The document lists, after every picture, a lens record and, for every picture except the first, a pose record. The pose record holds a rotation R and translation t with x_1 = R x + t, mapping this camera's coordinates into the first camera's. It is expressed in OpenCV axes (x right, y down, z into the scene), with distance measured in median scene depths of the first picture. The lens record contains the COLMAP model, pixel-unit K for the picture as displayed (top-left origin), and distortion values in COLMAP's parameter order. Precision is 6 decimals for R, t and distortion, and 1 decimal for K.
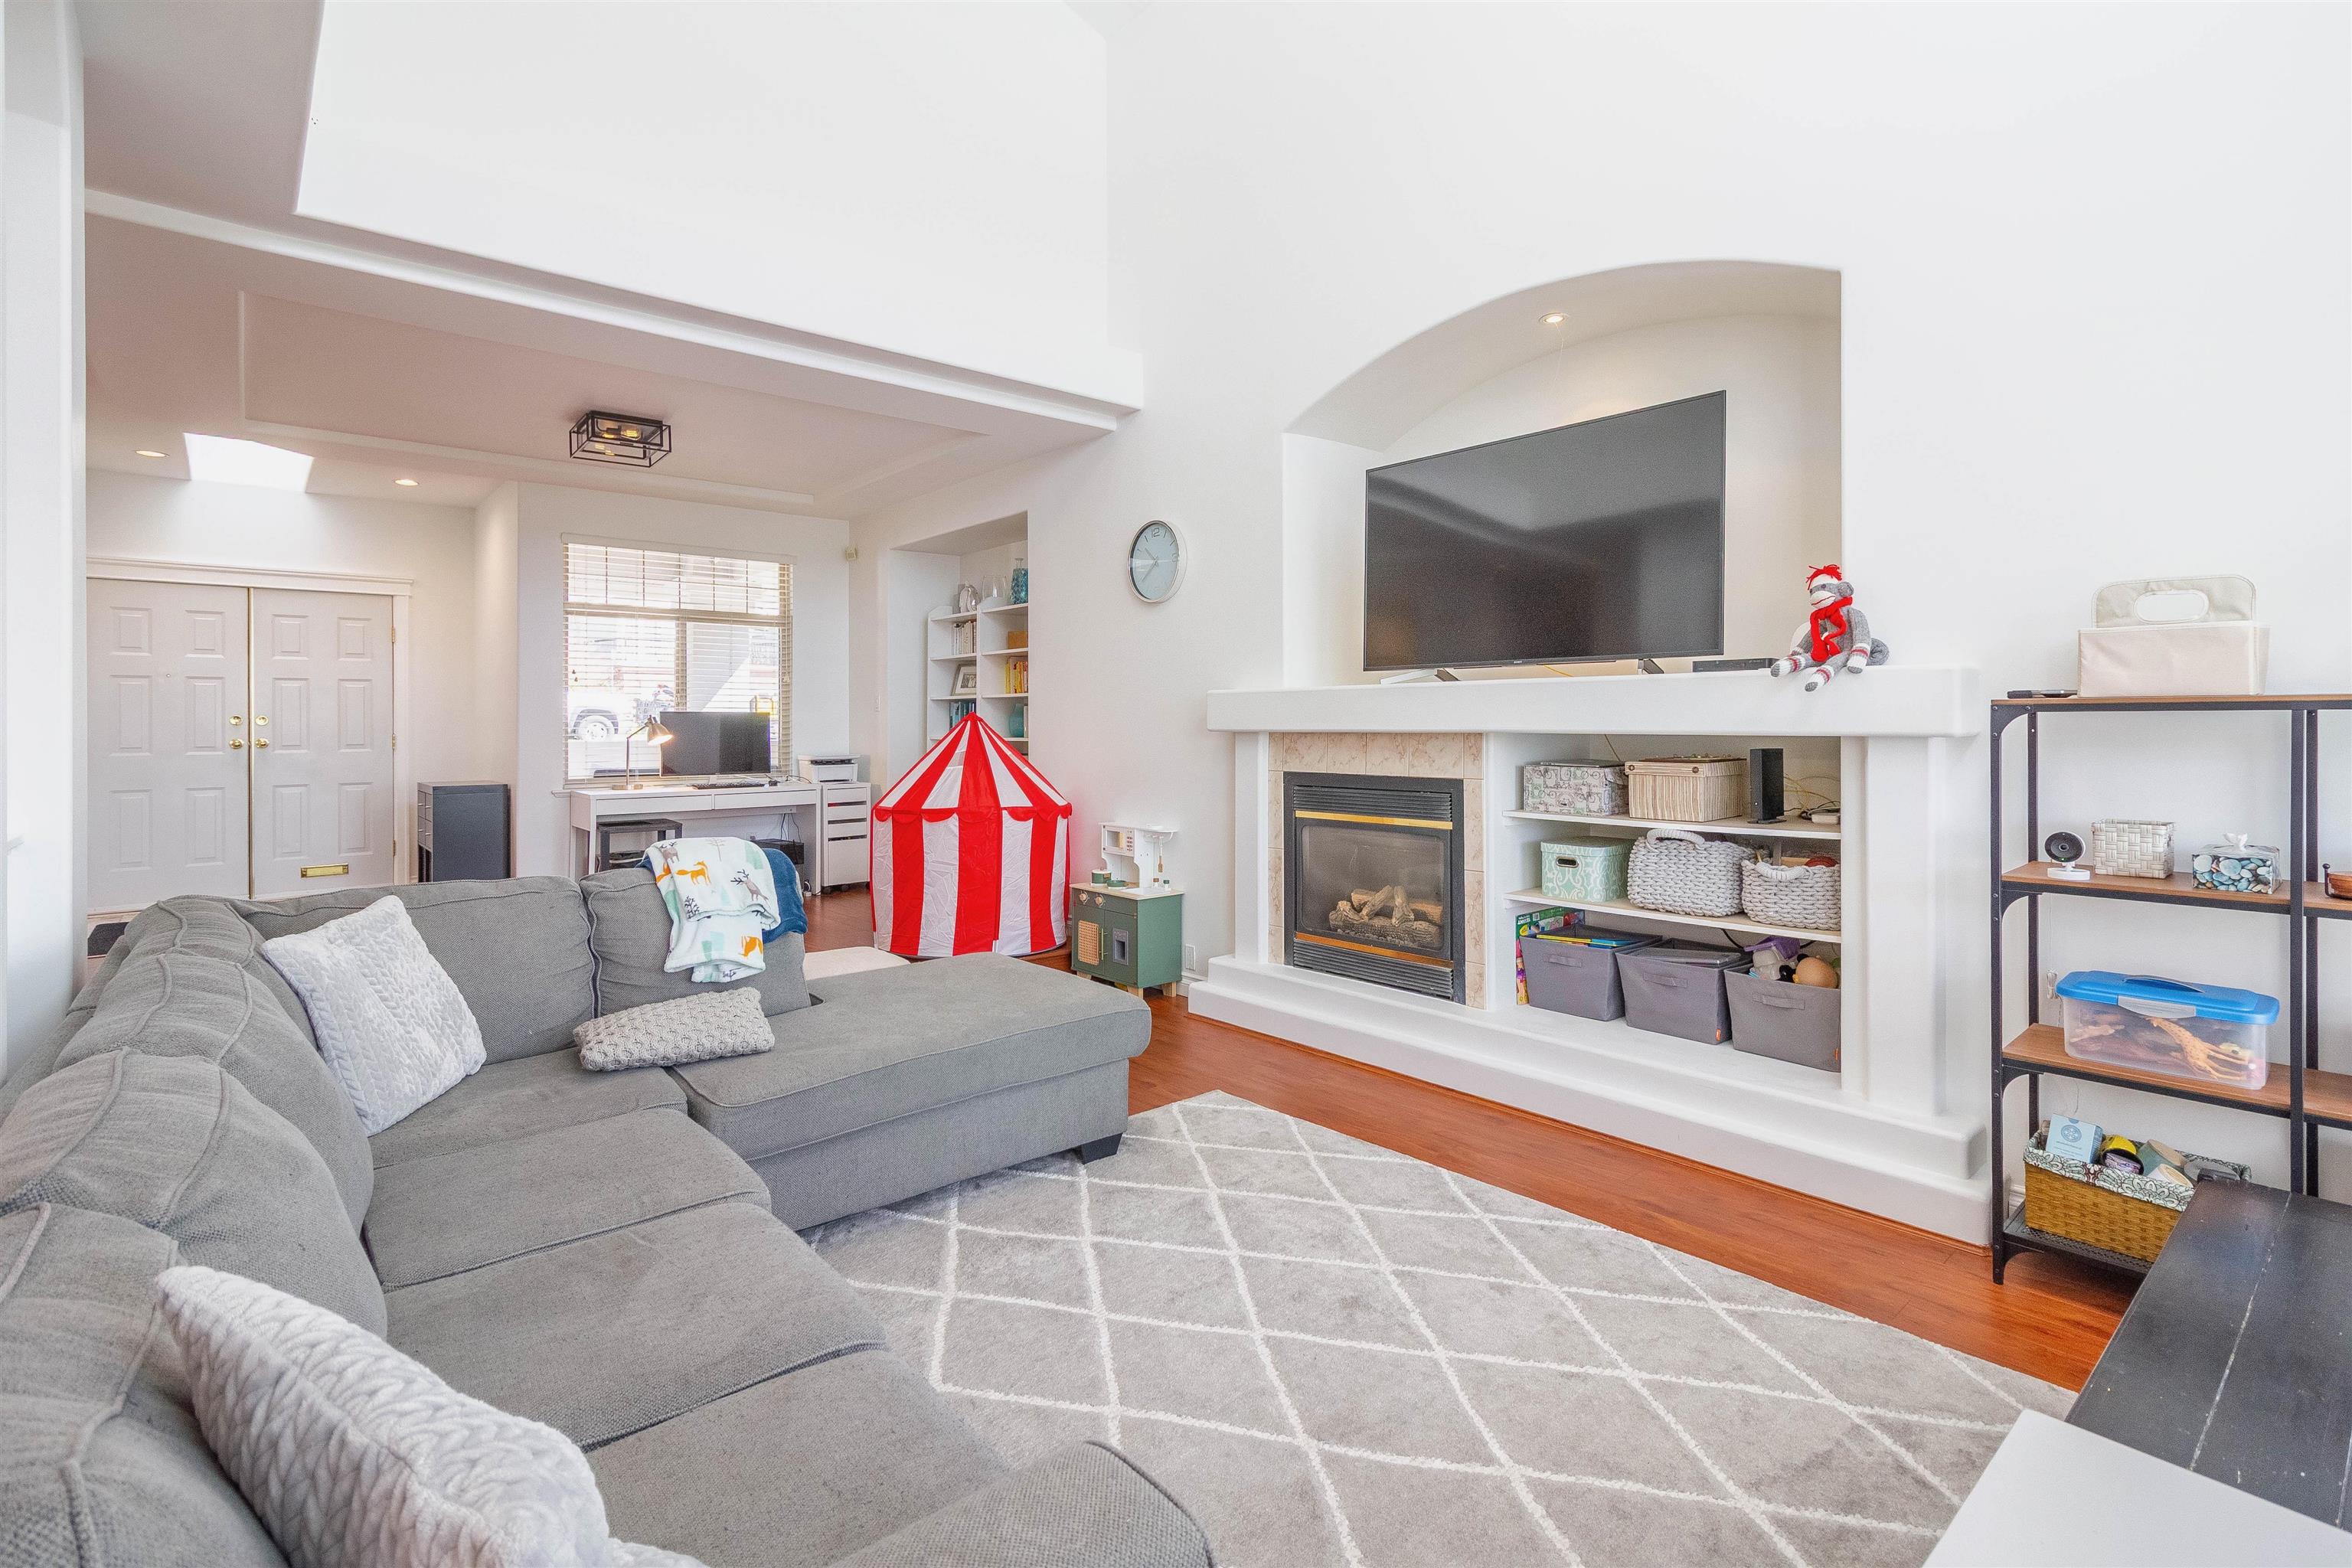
lens RADIAL K [[1103.5, 0, 1181.3], [0, 1103.5, 722.0], [0, 0, 1]] dist [-0.000719, -0.000208]
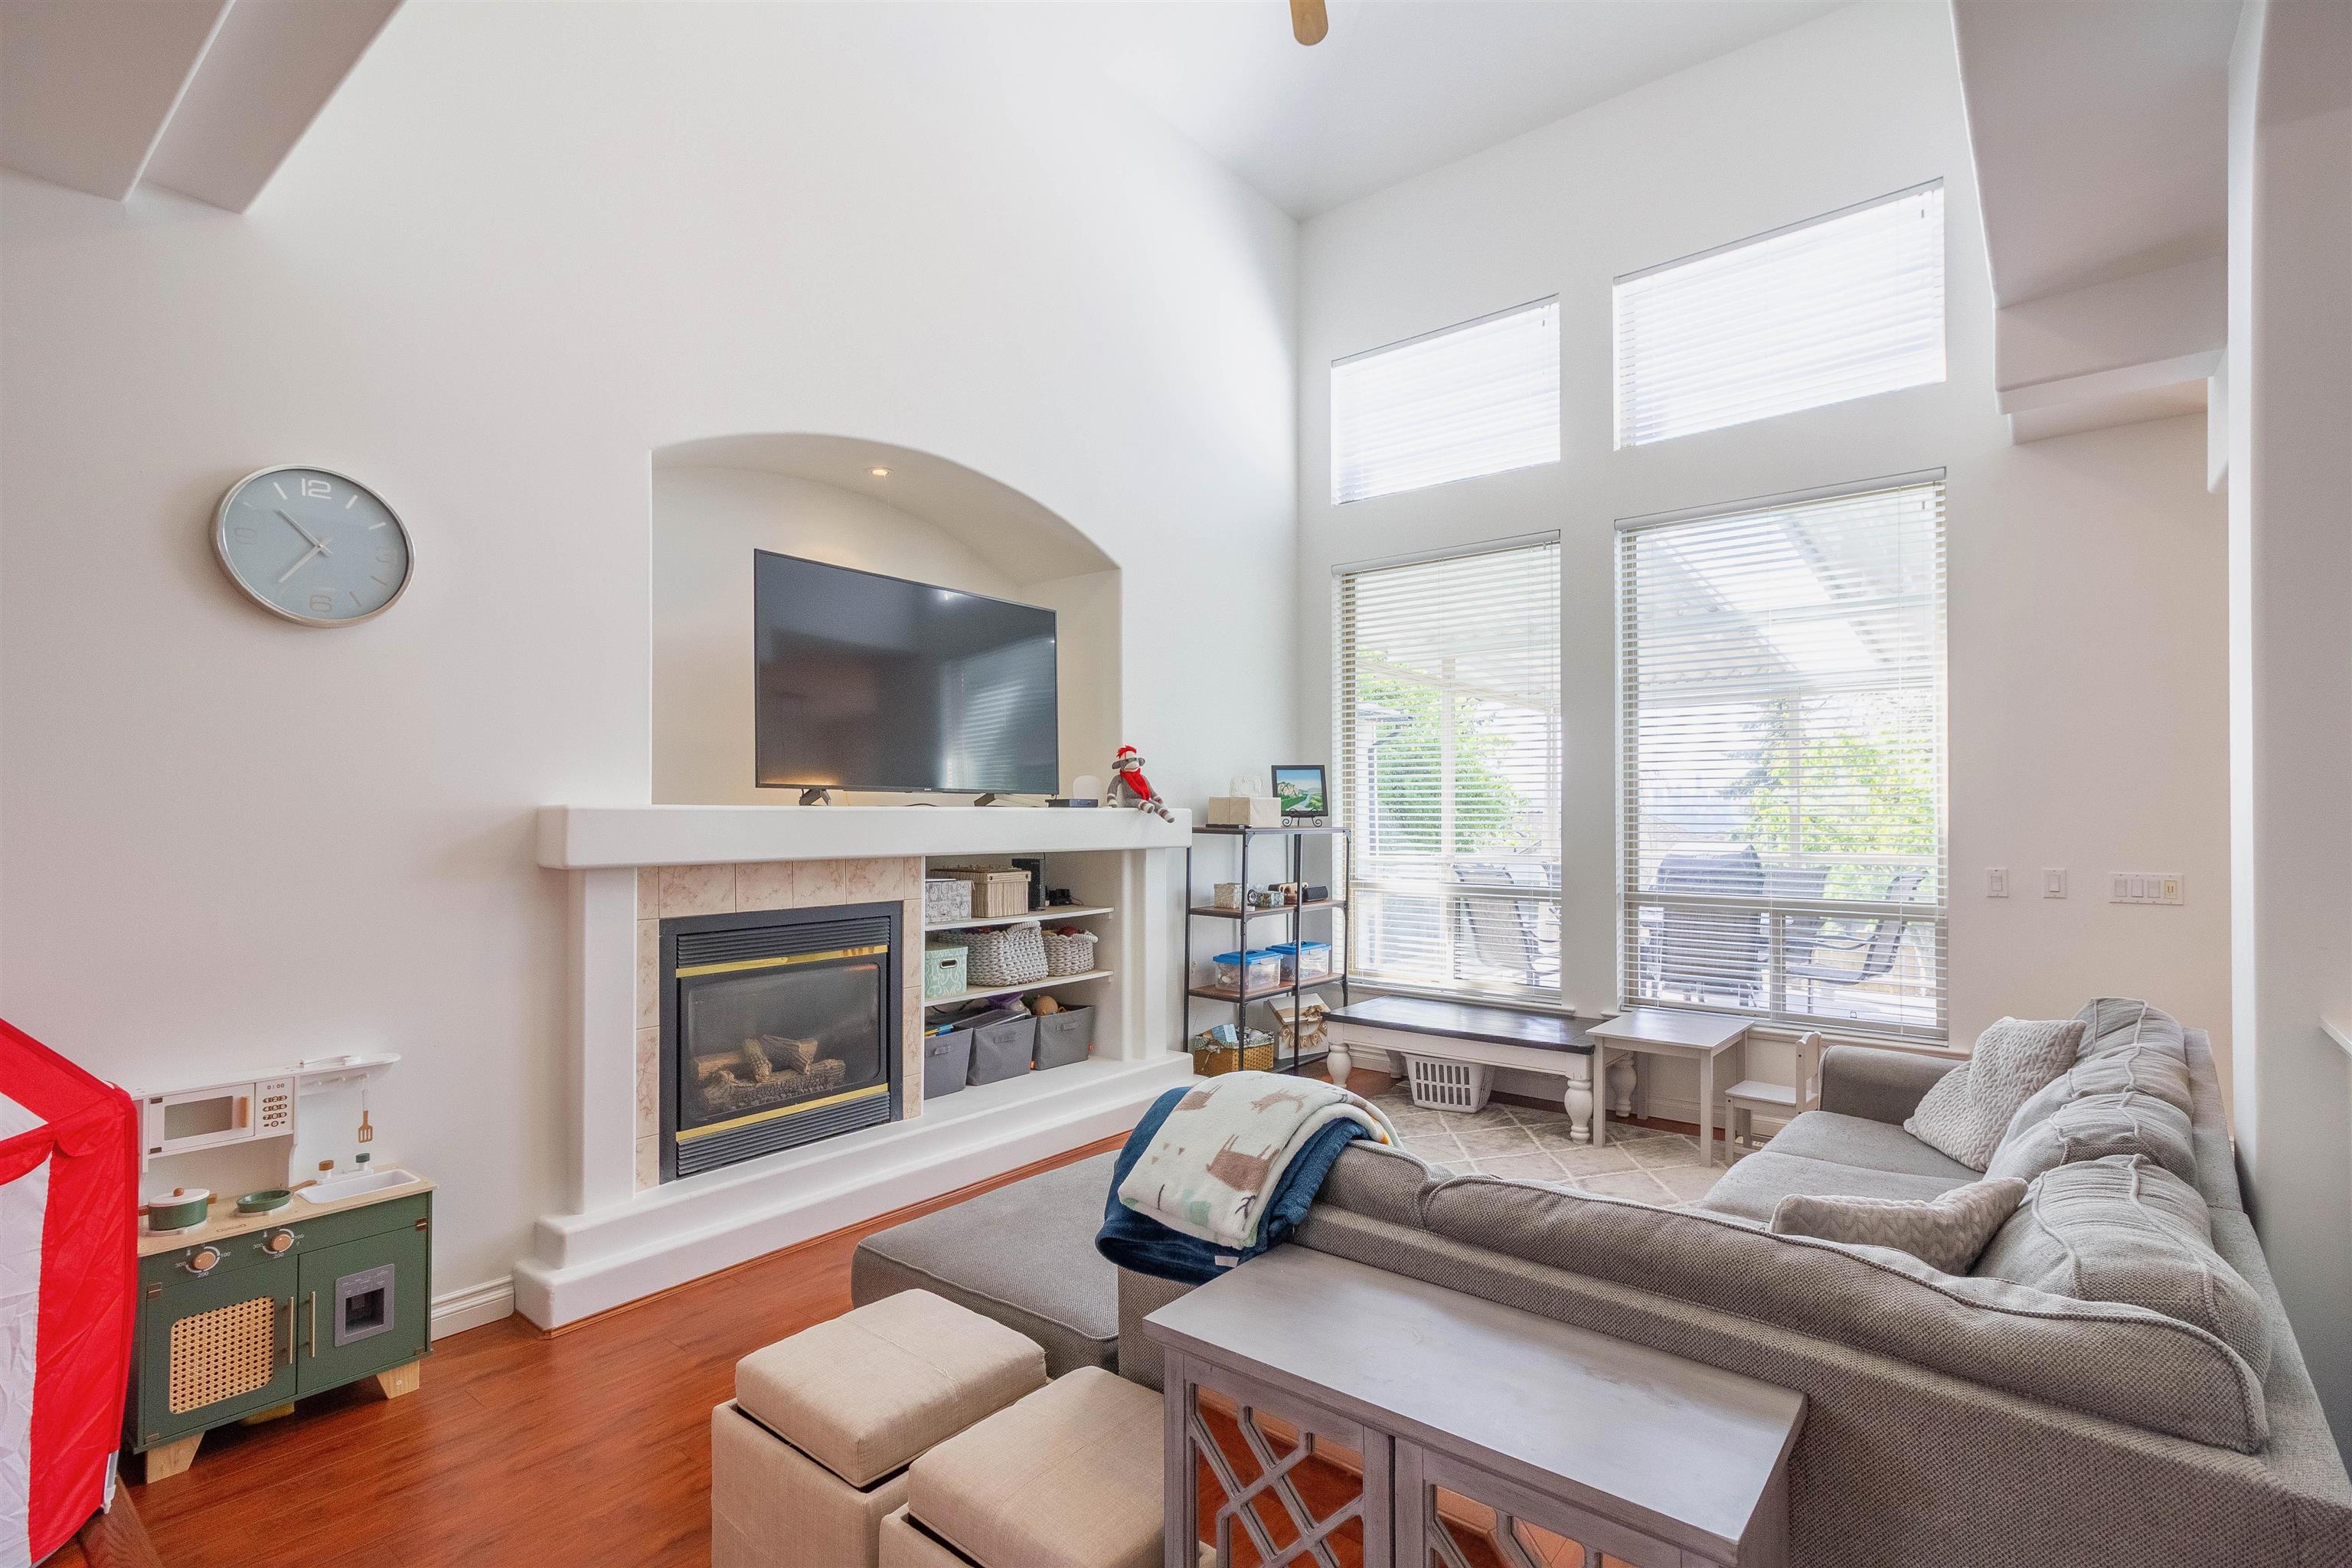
lens RADIAL K [[1098.8, 0, 1173.3], [0, 1098.8, 804.1], [0, 0, 1]] dist [-0.000054, 0.000927]
pose [[-0.185057, 0.011243, 0.982663, -0.594752], [-0.002436, 0.999926, -0.011899, -0.020383], [-0.982725, -0.004596, -0.185016, 0.695473]]
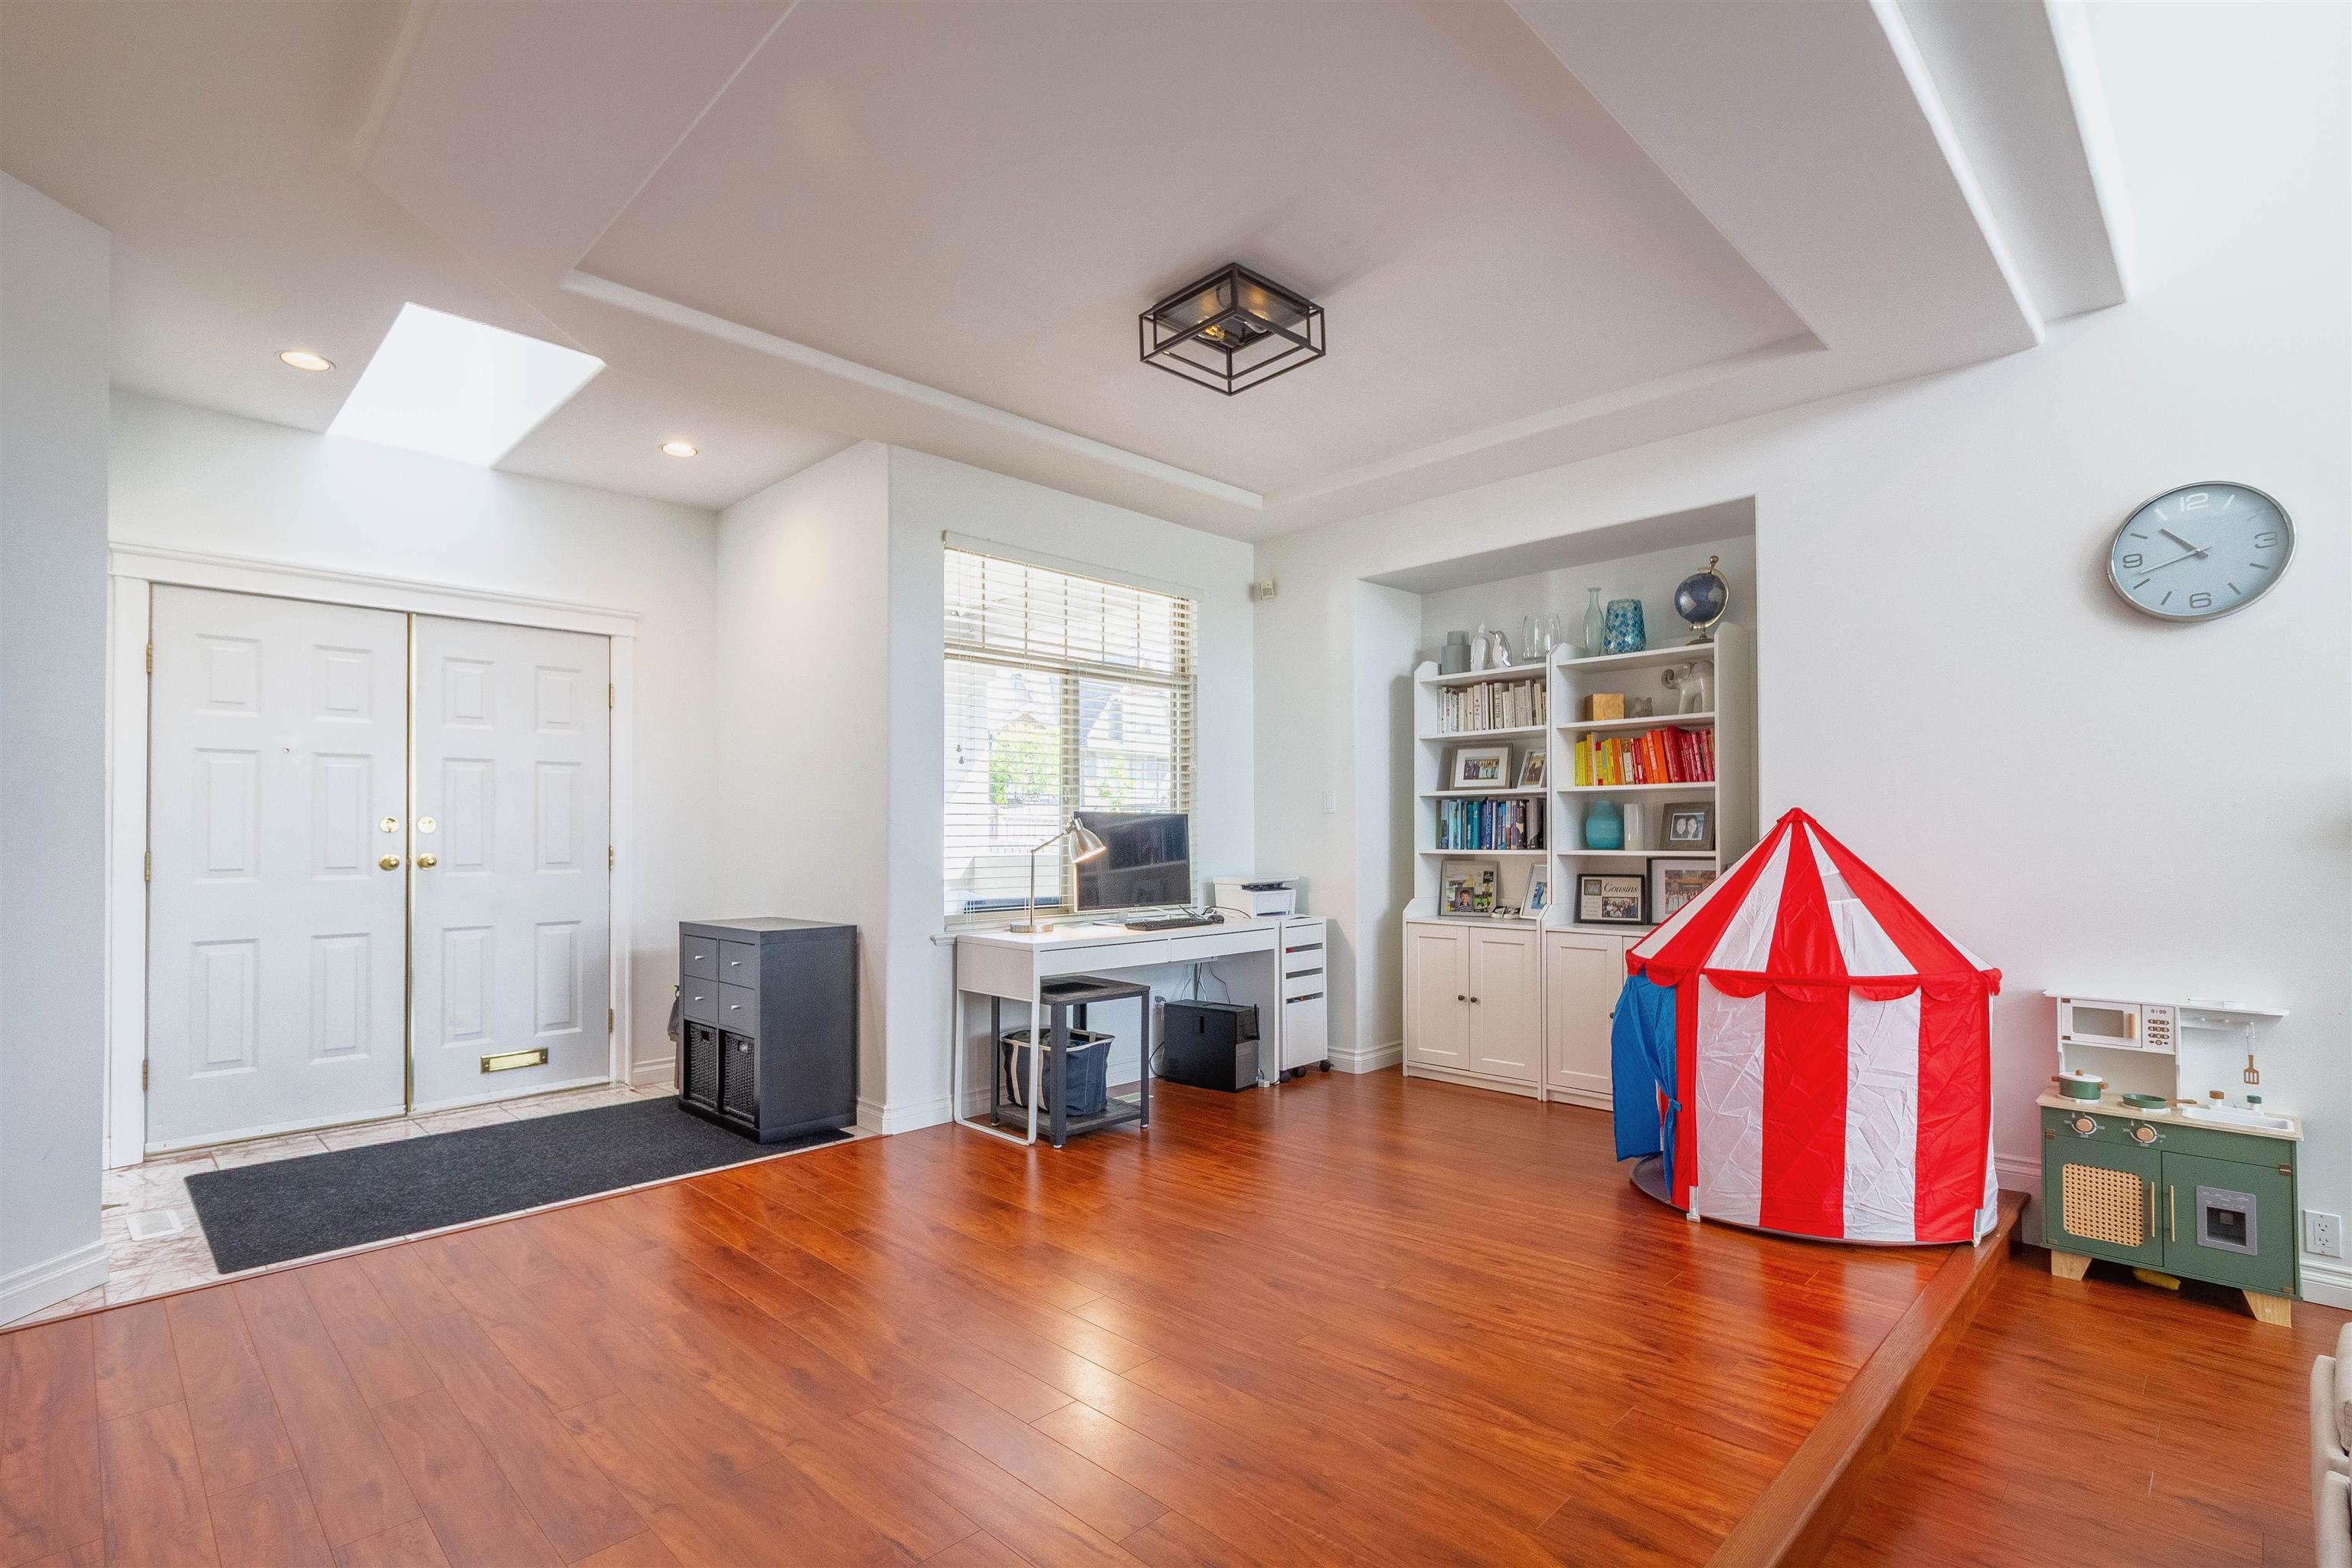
lens RADIAL K [[1113.5, 0, 1186.6], [0, 1113.5, 823.9], [0, 0, 1]] dist [0.000496, 0.000065]
pose [[0.996892, 0.000949, 0.078775, -0.604691], [-0.000258, 0.999961, -0.008781, 0.004802], [-0.078780, 0.008733, 0.996854, 0.447150]]
